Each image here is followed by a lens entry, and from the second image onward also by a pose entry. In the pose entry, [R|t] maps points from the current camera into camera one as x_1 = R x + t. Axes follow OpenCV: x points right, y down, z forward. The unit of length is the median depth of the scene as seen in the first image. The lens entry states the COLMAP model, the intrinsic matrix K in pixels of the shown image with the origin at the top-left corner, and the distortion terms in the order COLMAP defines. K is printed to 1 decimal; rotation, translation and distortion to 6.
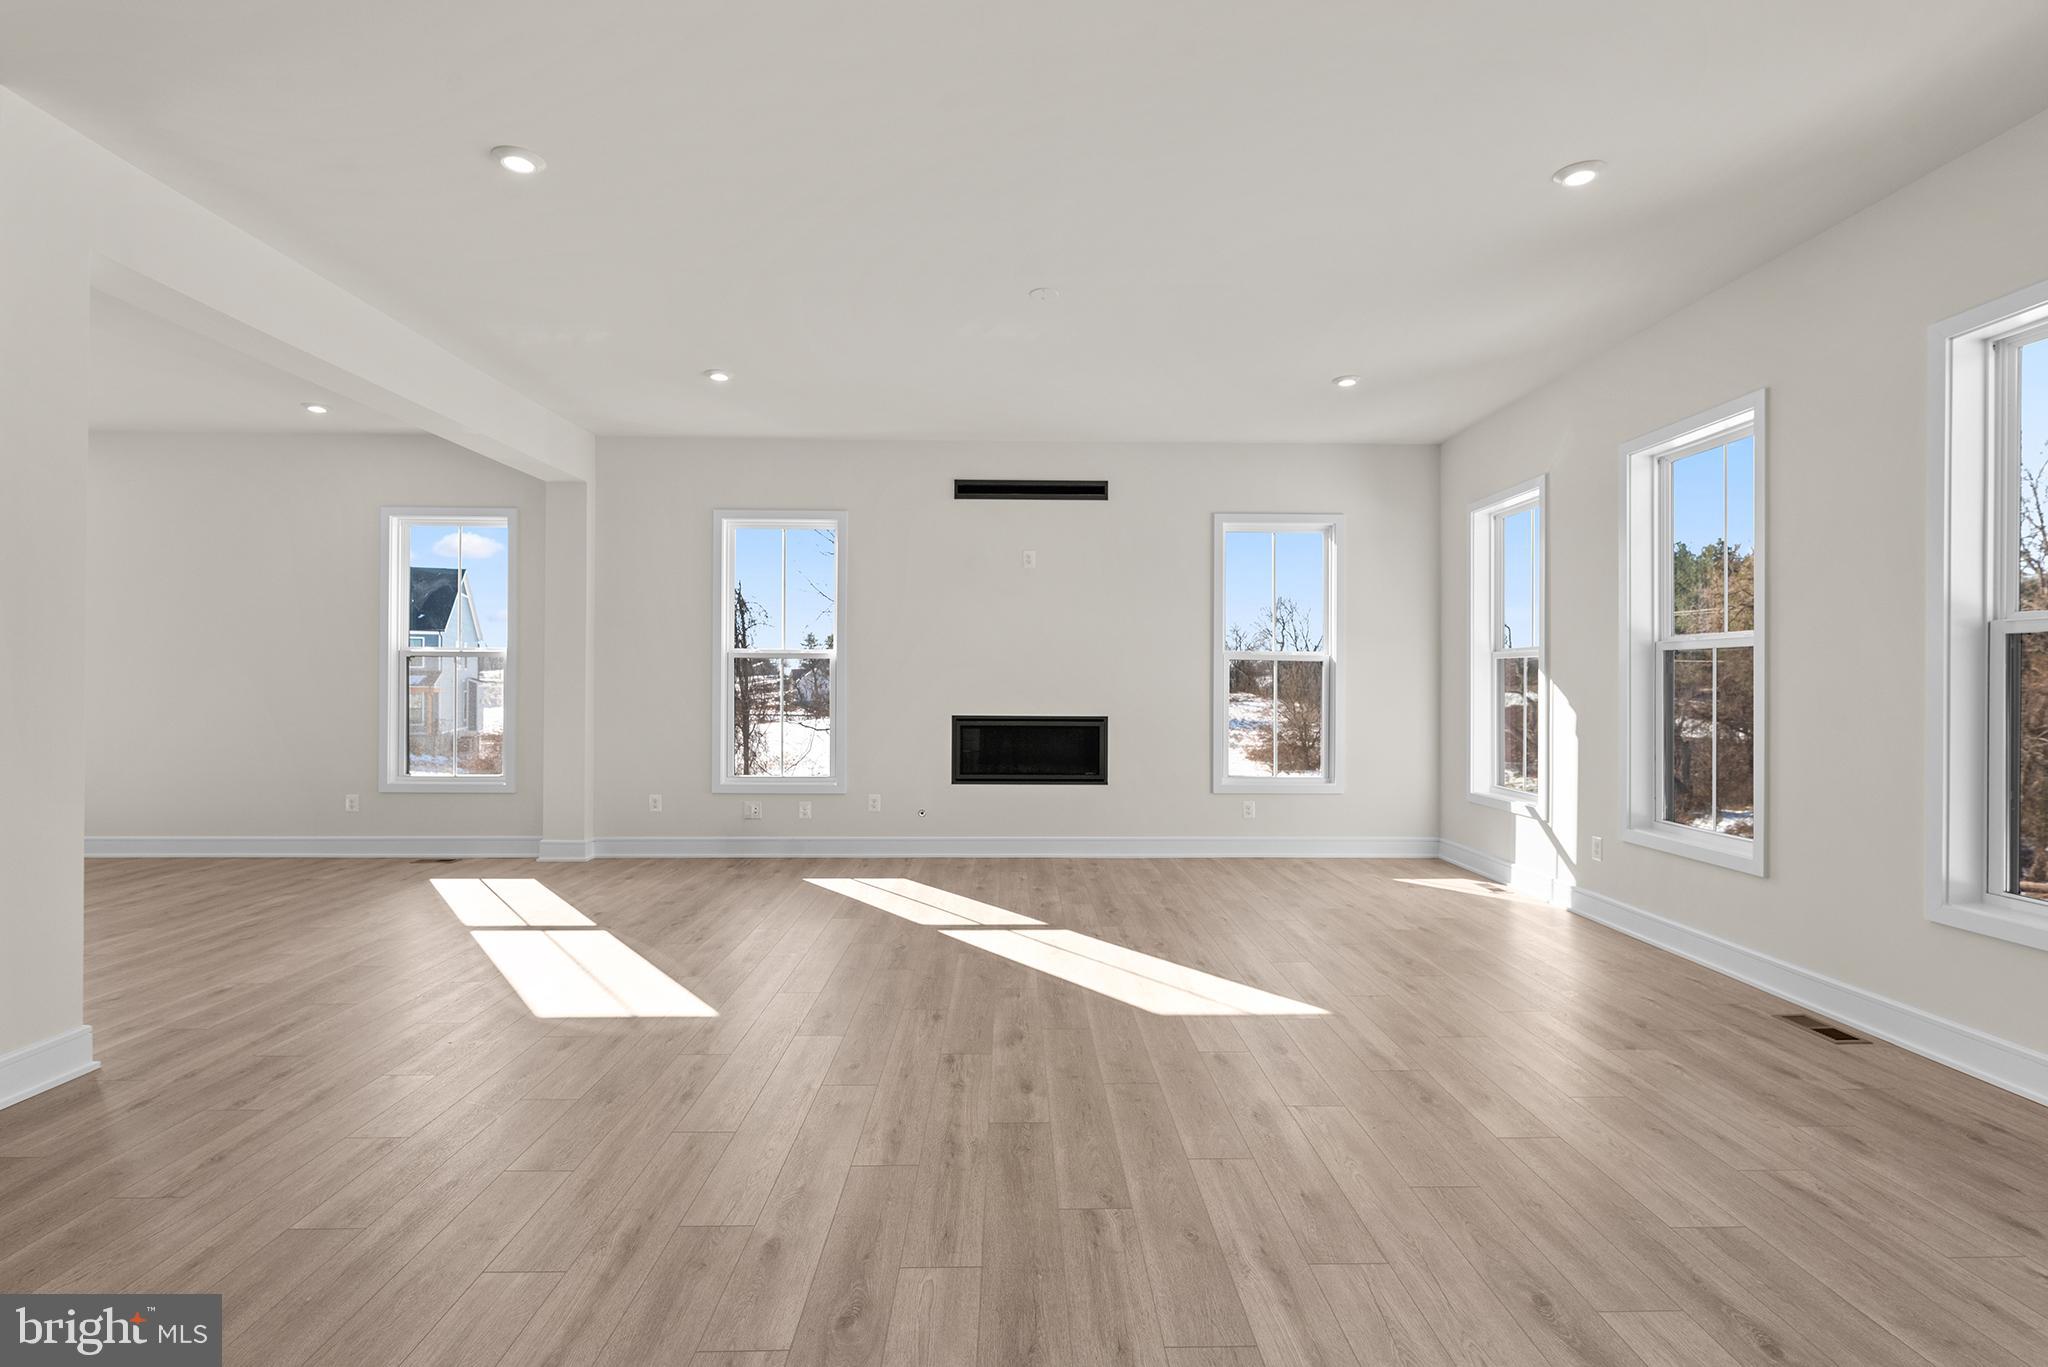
lens RADIAL K [[948.7, 0, 1035.5], [0, 948.7, 693.4], [0, 0, 1]] dist [-0.000854, -0.000154]
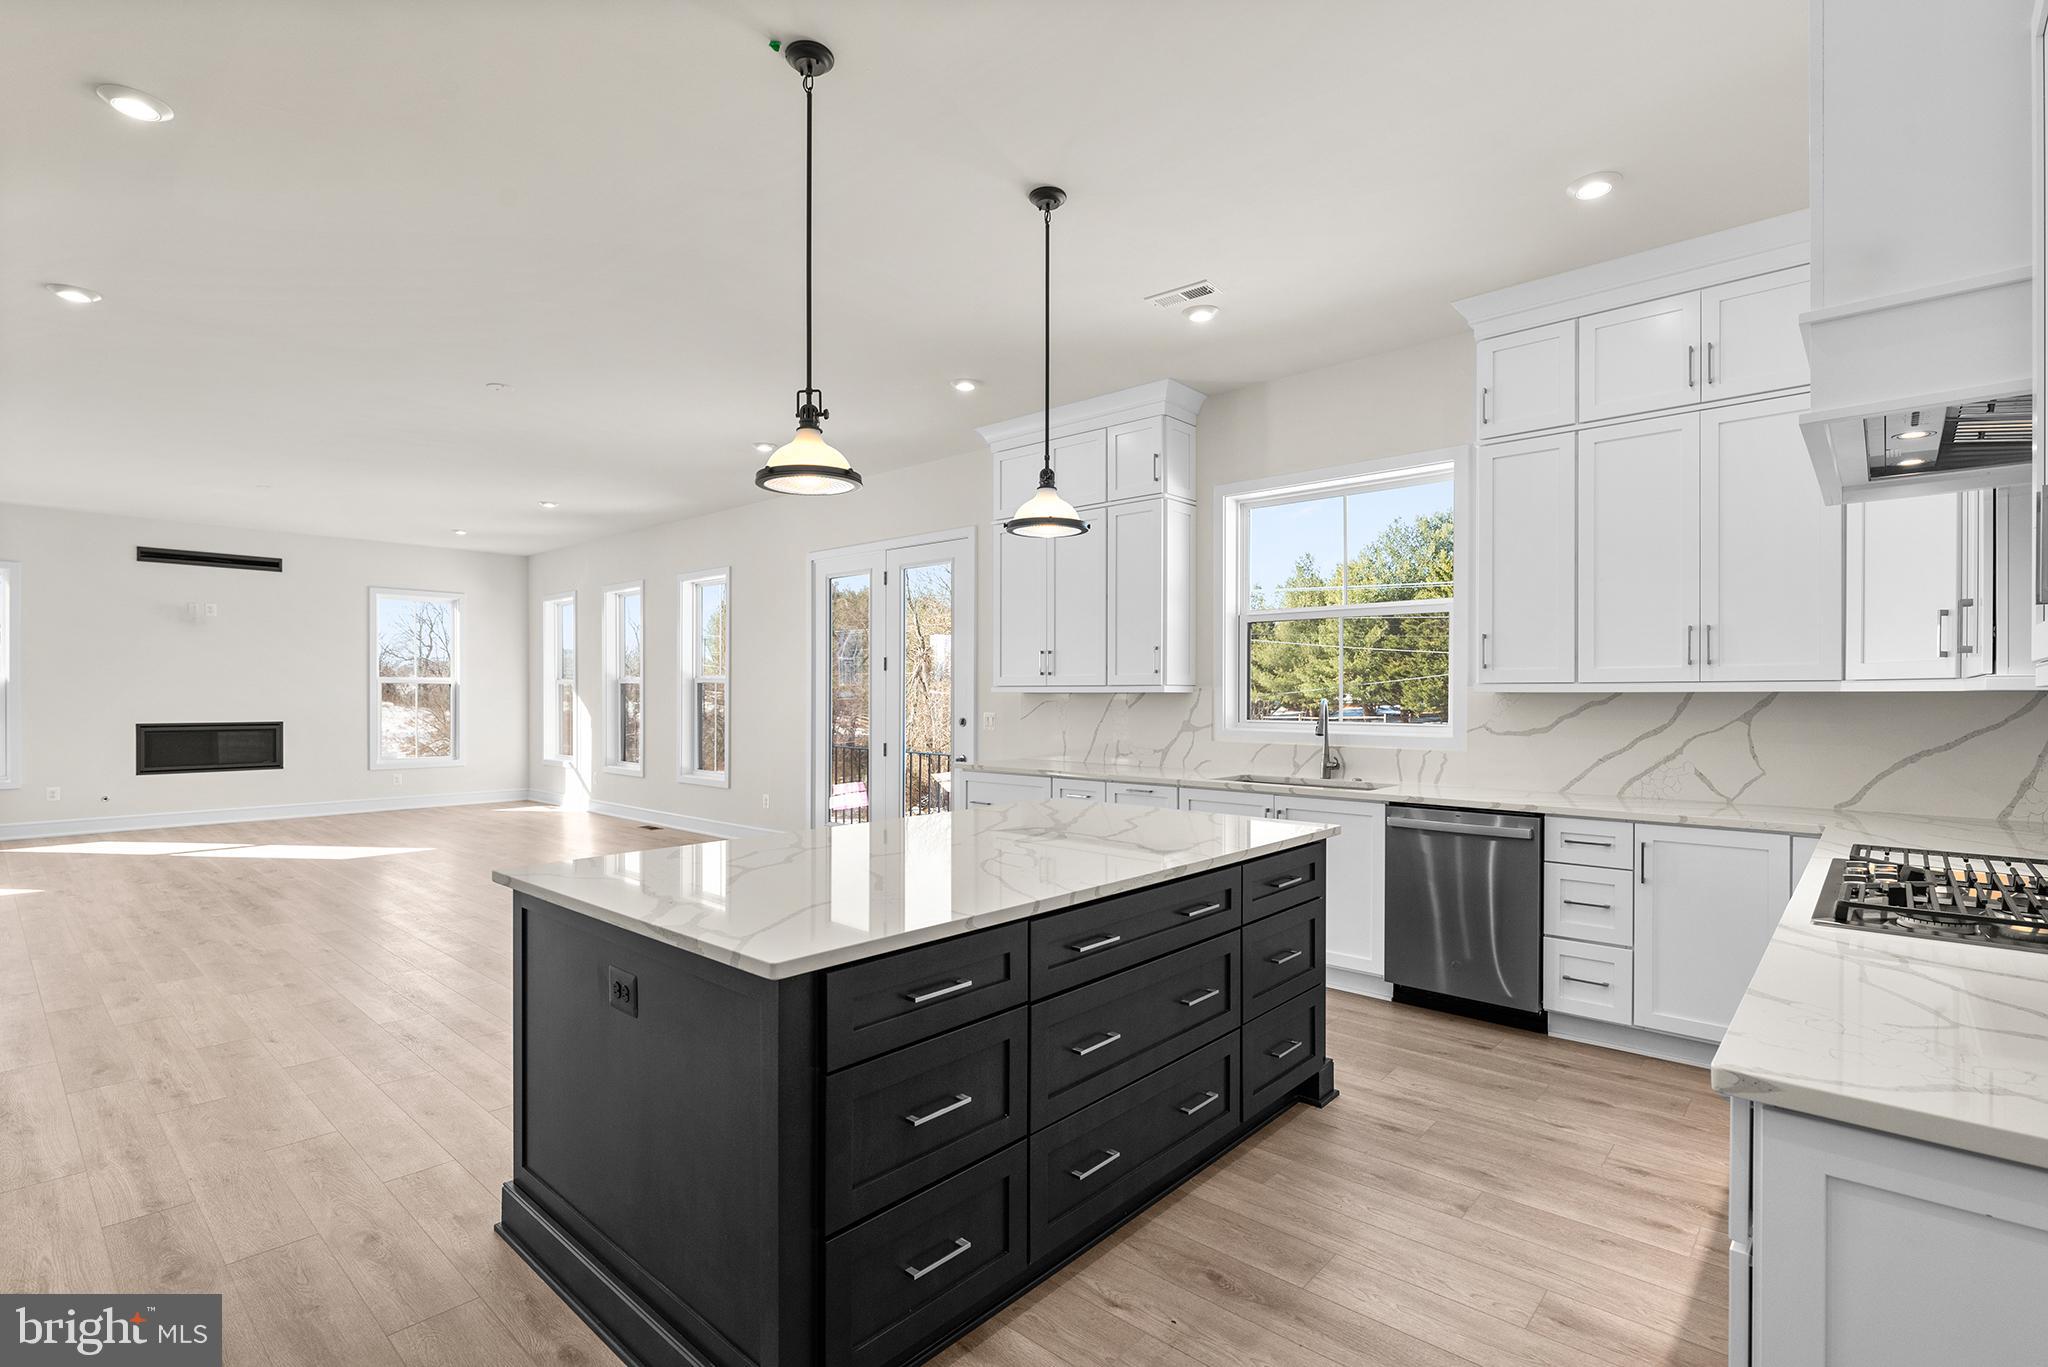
lens RADIAL K [[948.7, 0, 1035.5], [0, 948.7, 693.4], [0, 0, 1]] dist [-0.000854, -0.000154]
pose [[0.680764, -0.002061, 0.732500, -0.340092], [0.006923, 0.999969, -0.003621, -0.009329], [-0.732470, 0.007536, 0.680757, -1.399466]]
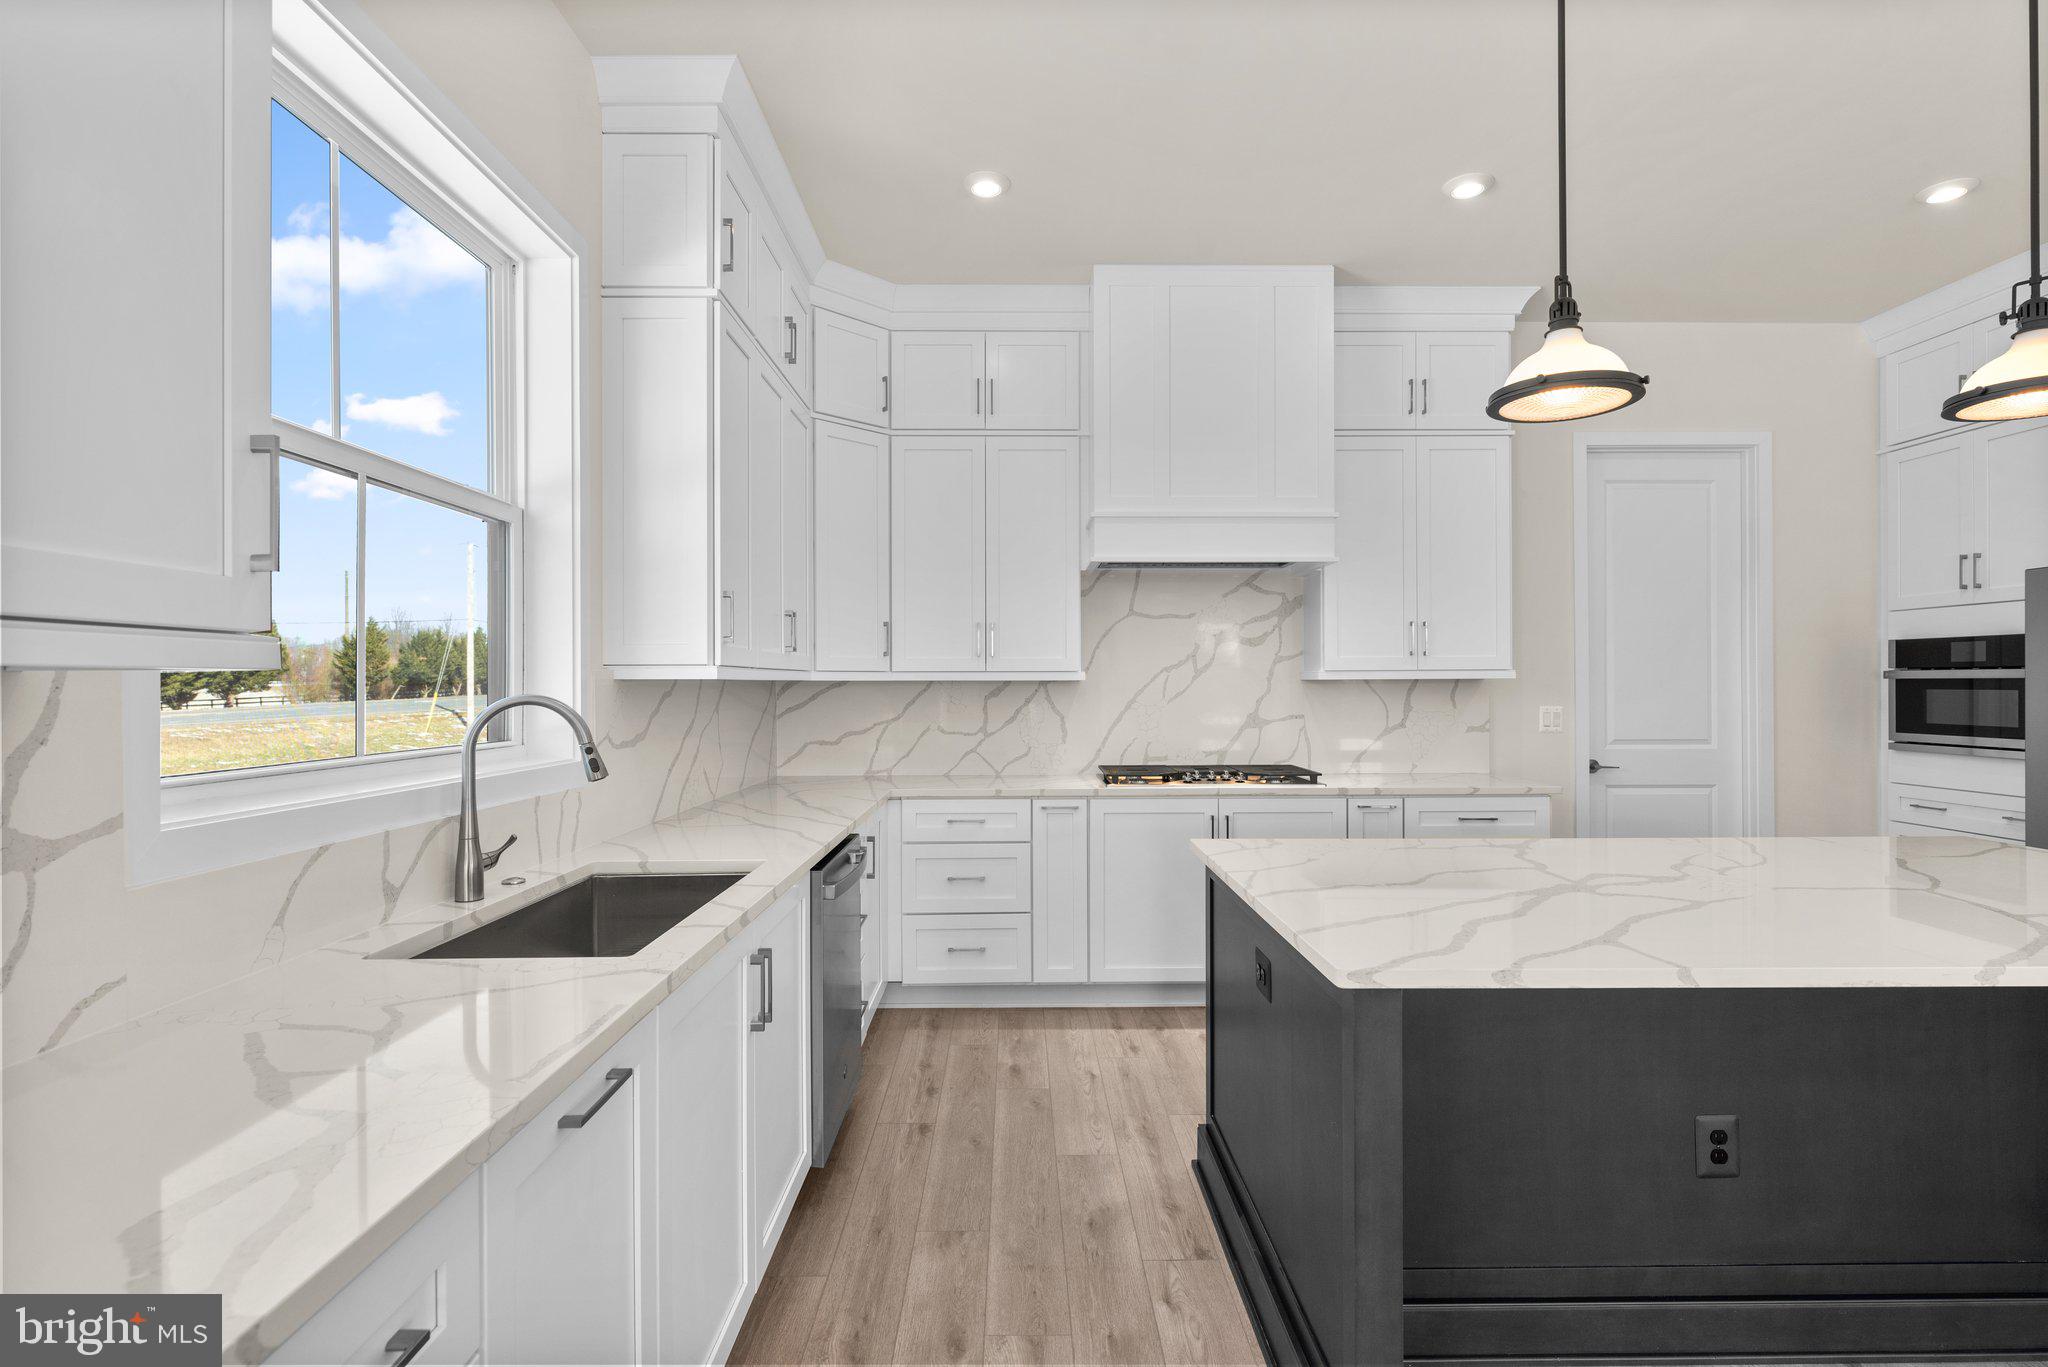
lens RADIAL K [[975.0, 0, 1026.1], [0, 975.0, 679.1], [0, 0, 1]] dist [-0.003719, -0.000254]
pose [[-0.999985, -0.002041, 0.004989, 0.520599], [-0.002032, 0.999996, 0.001708, -0.012334], [-0.004993, 0.001697, -0.999986, -0.373258]]
